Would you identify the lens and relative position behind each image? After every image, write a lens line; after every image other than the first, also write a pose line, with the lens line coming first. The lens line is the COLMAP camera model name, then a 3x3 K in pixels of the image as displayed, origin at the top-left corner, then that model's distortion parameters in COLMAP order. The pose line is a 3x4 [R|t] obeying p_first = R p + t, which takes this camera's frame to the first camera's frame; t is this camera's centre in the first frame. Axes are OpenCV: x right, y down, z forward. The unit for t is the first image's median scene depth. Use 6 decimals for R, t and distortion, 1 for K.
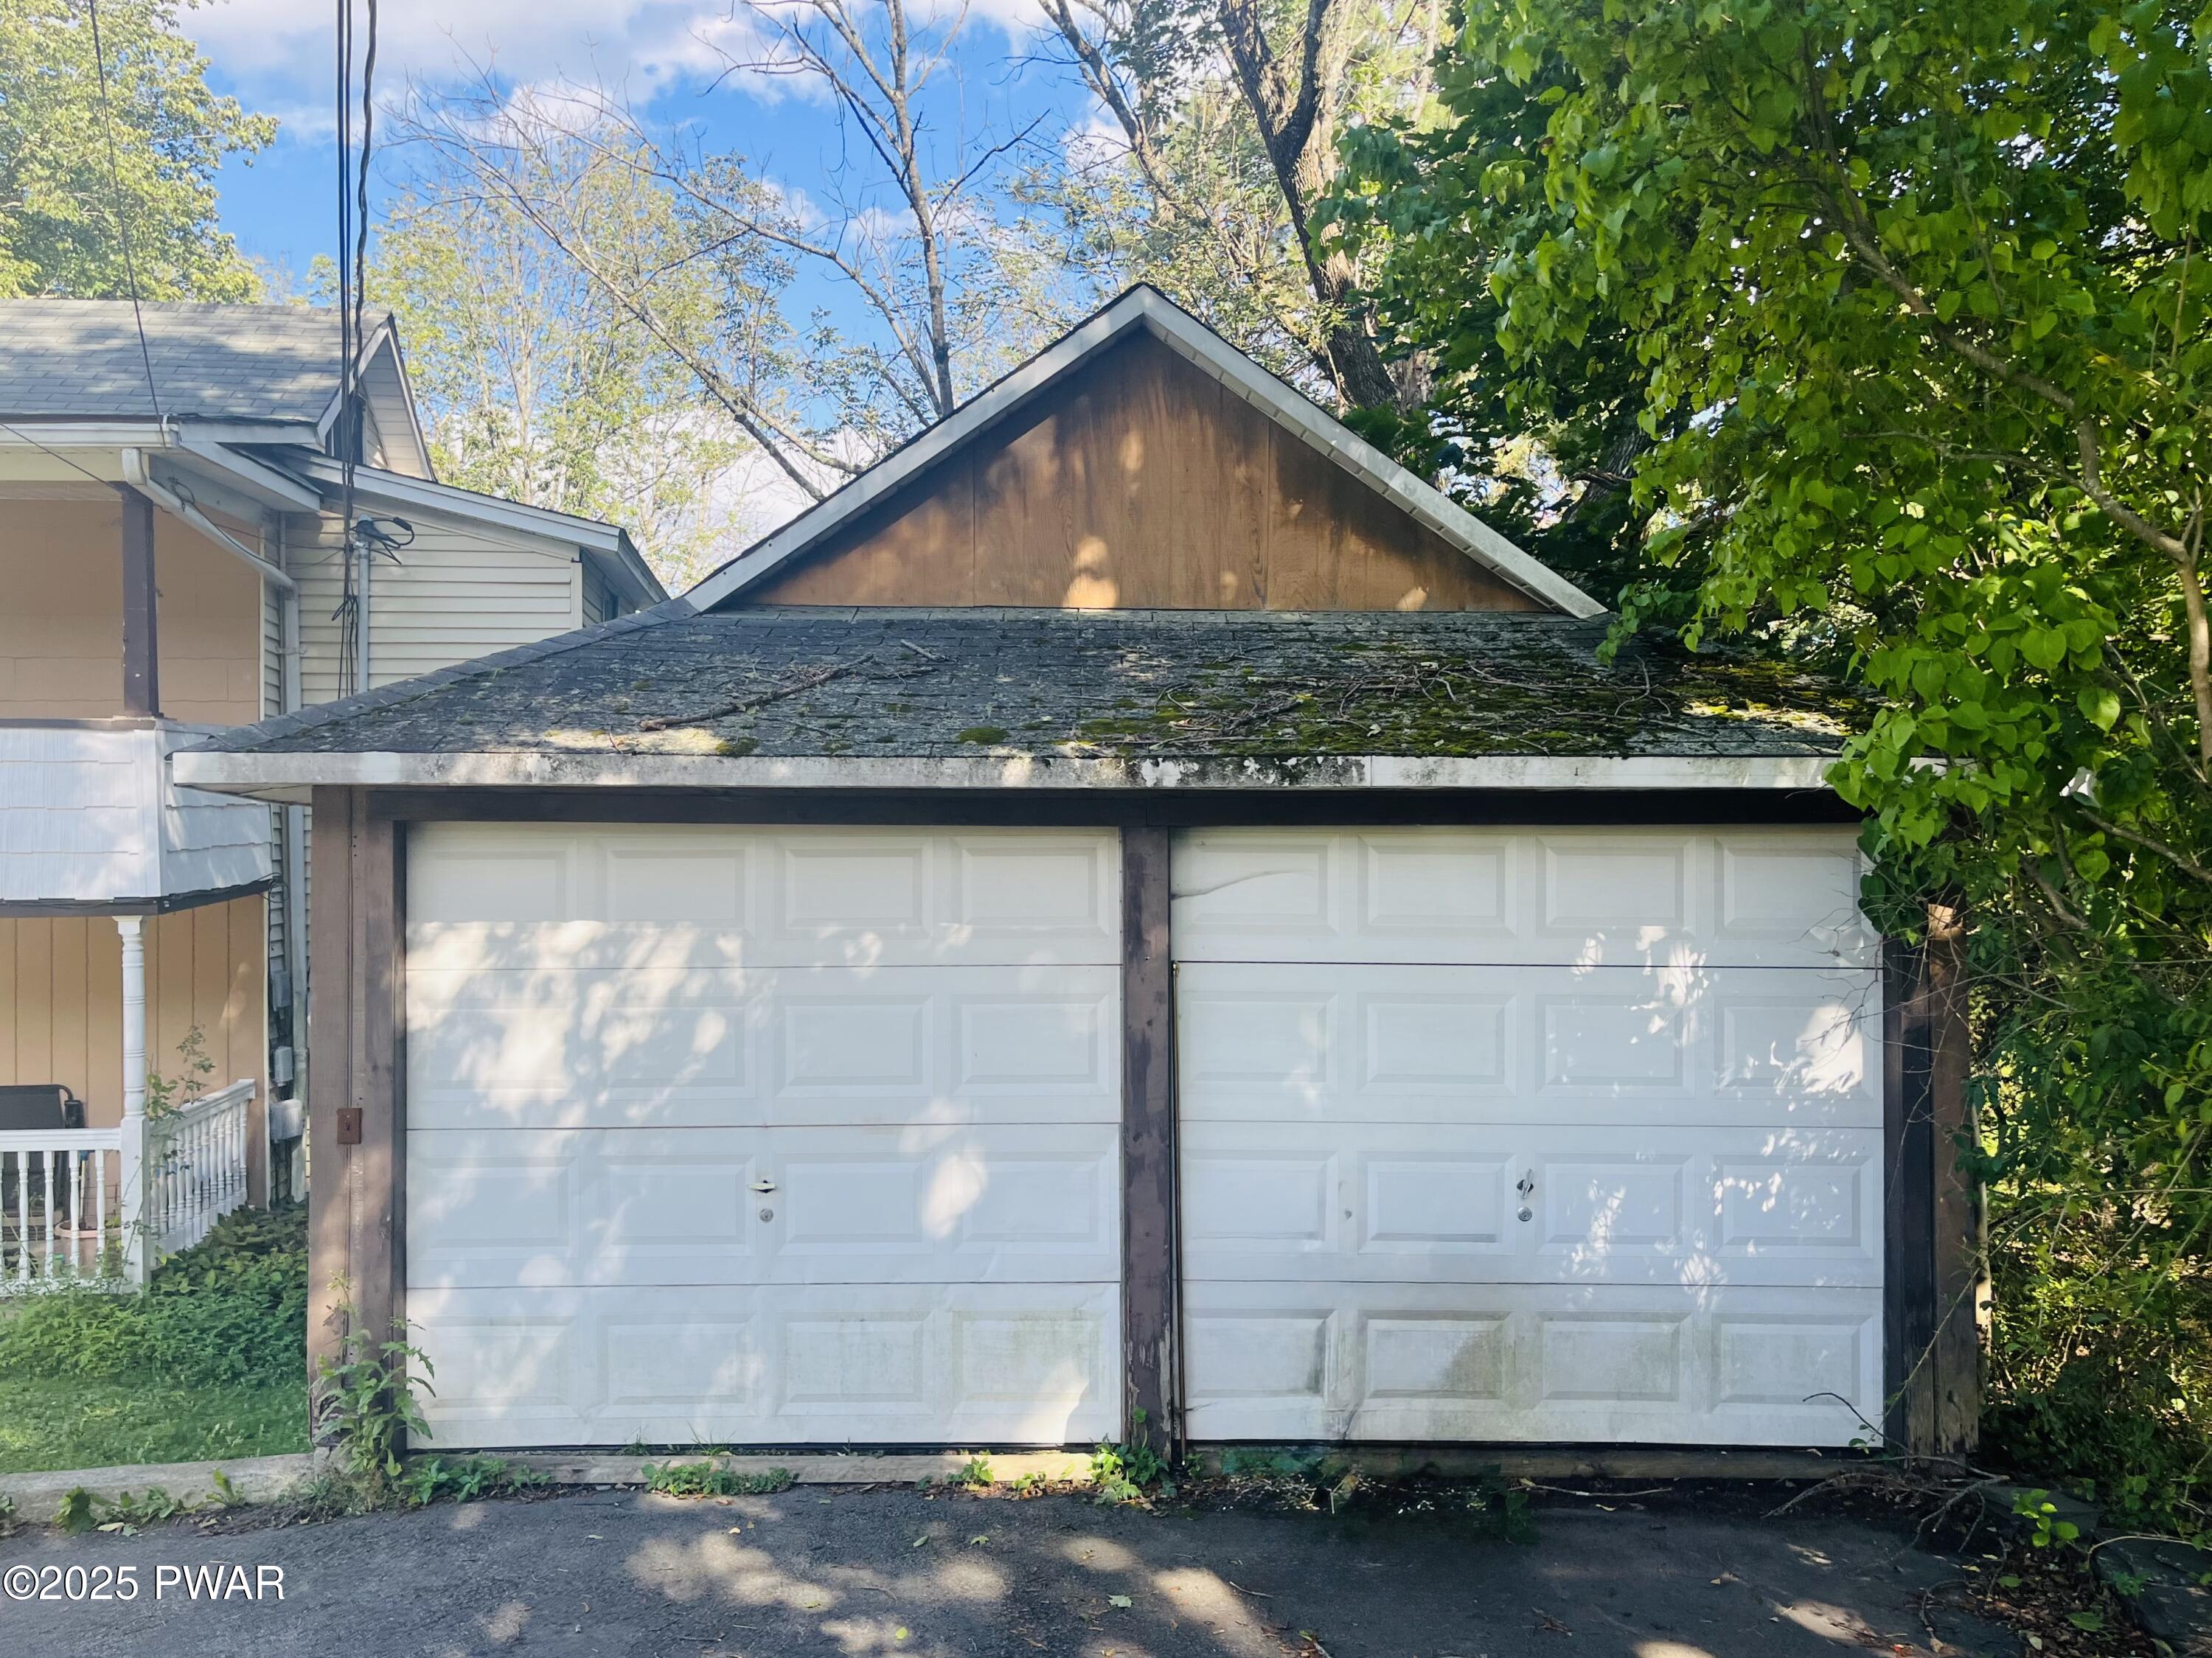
lens RADIAL K [[1742.4, 0, 1106.0], [0, 1742.4, 829.0], [0, 0, 1]] dist [-0.004303, -0.006343]
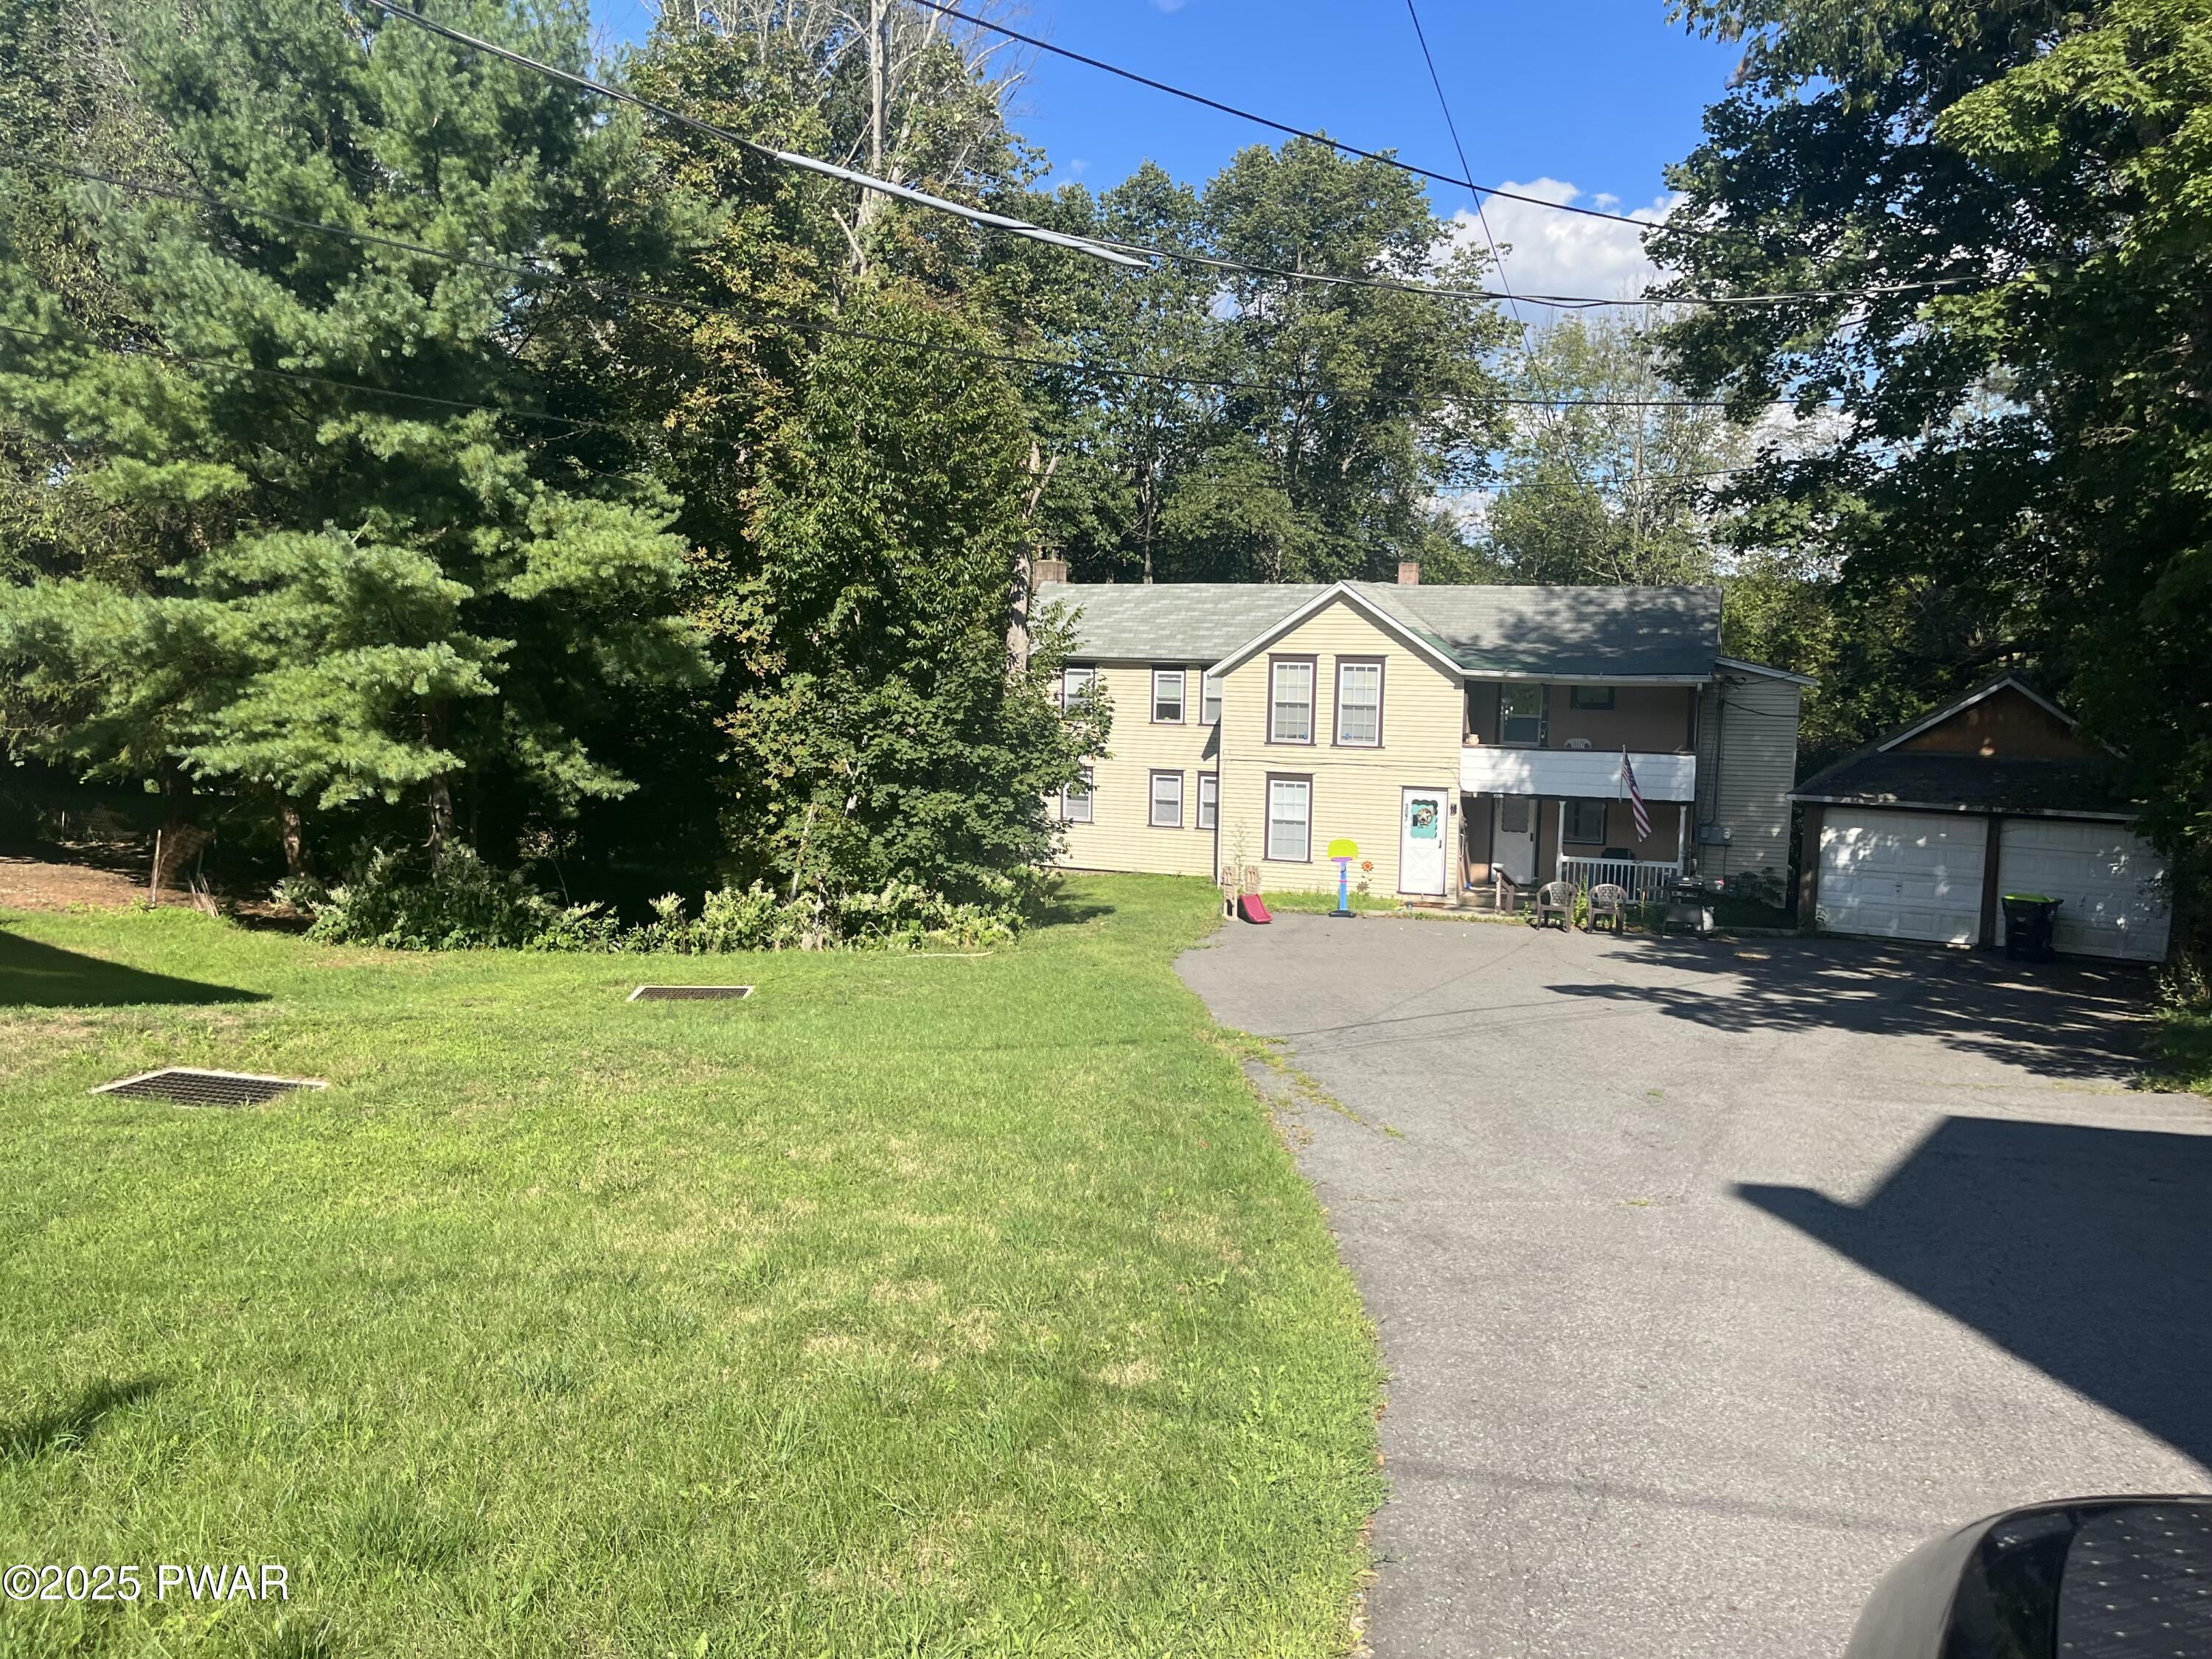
lens RADIAL K [[1742.6, 0, 1106.0], [0, 1742.6, 829.5], [0, 0, 1]] dist [-0.004303, -0.006343]
pose [[0.881431, 0.068256, -0.467355, 0.100116], [-0.004714, 0.990725, 0.135803, -0.554118], [0.472290, -0.117498, 0.873577, -3.913684]]
